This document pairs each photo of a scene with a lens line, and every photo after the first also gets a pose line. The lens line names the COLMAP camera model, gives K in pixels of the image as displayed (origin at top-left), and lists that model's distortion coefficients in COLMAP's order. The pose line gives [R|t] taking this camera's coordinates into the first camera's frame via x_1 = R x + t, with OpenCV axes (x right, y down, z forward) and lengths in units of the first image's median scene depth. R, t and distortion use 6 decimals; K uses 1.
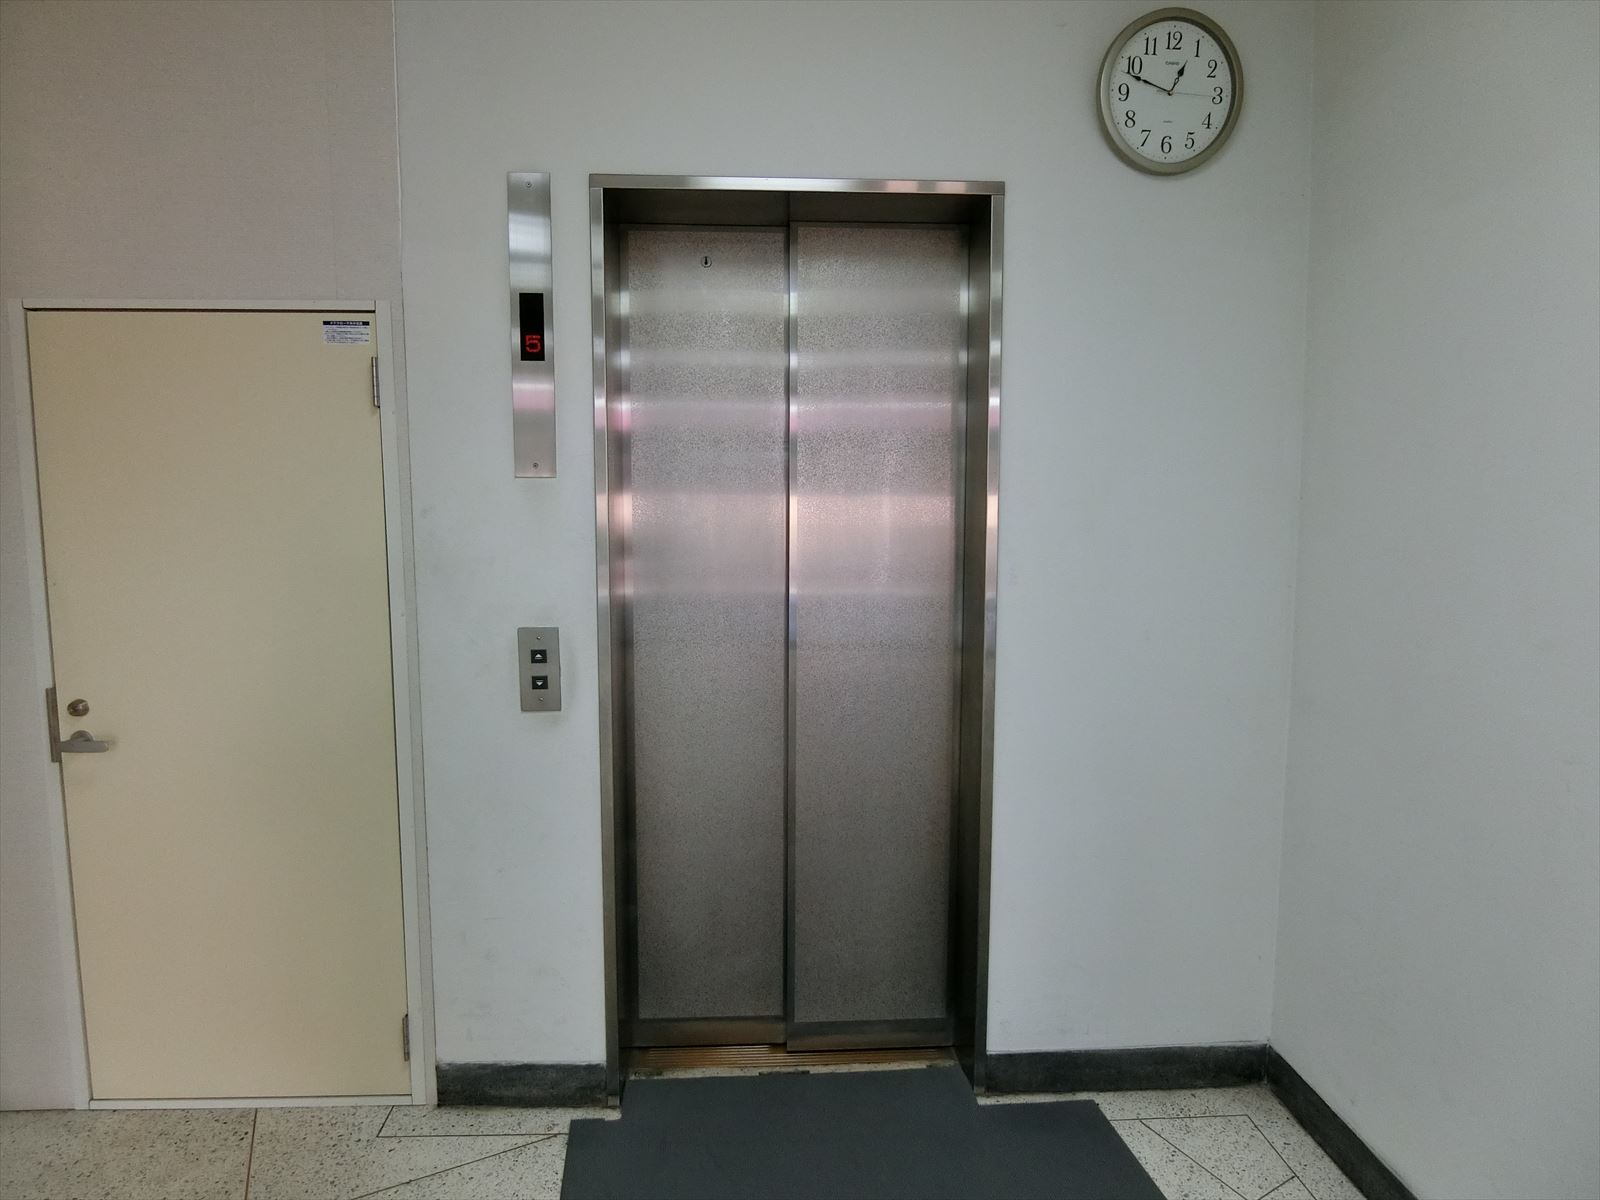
lens RADIAL K [[871.0, 0, 795.1], [0, 871.0, 602.2], [0, 0, 1]] dist [0.000020, -0.000174]
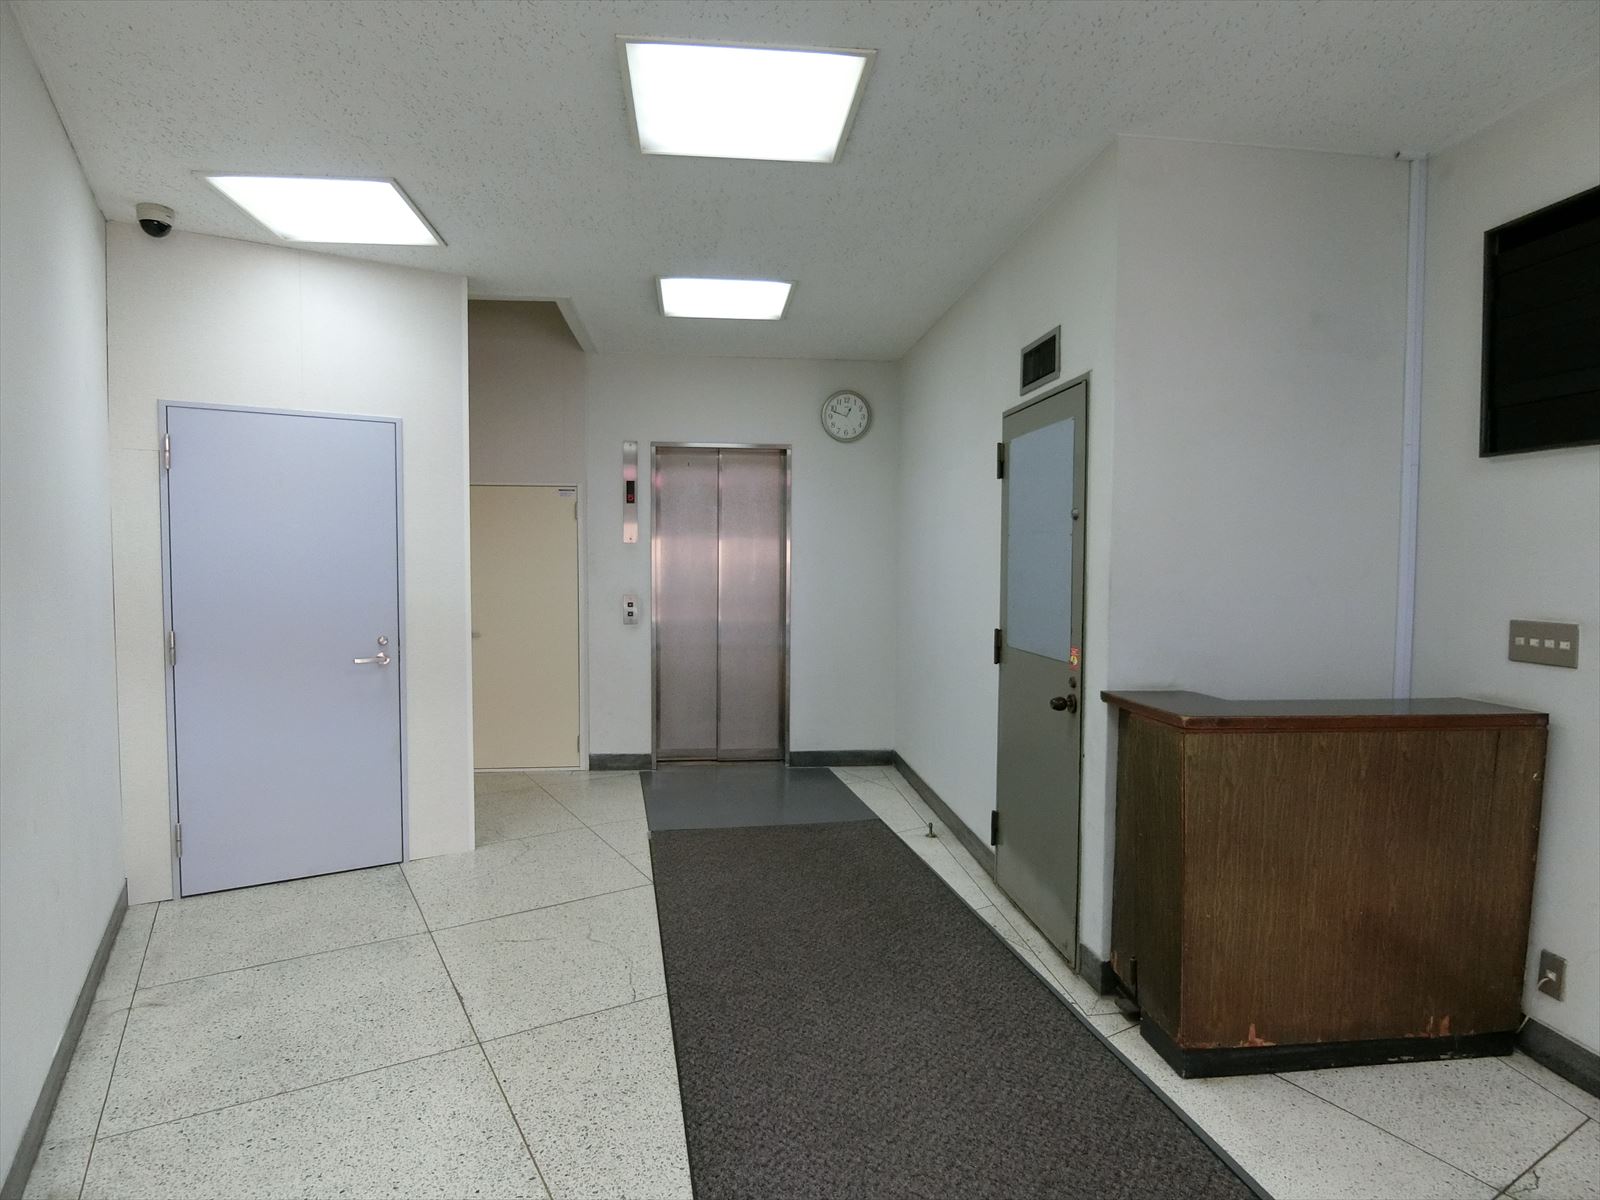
lens RADIAL K [[871.0, 0, 803.7], [0, 871.0, 605.9], [0, 0, 1]] dist [0.000020, -0.000174]
pose [[0.995971, 0.001349, 0.089670, 0.017073], [0.001348, 0.999549, -0.030008, 0.153056], [-0.089670, 0.030008, 0.995519, -1.916373]]
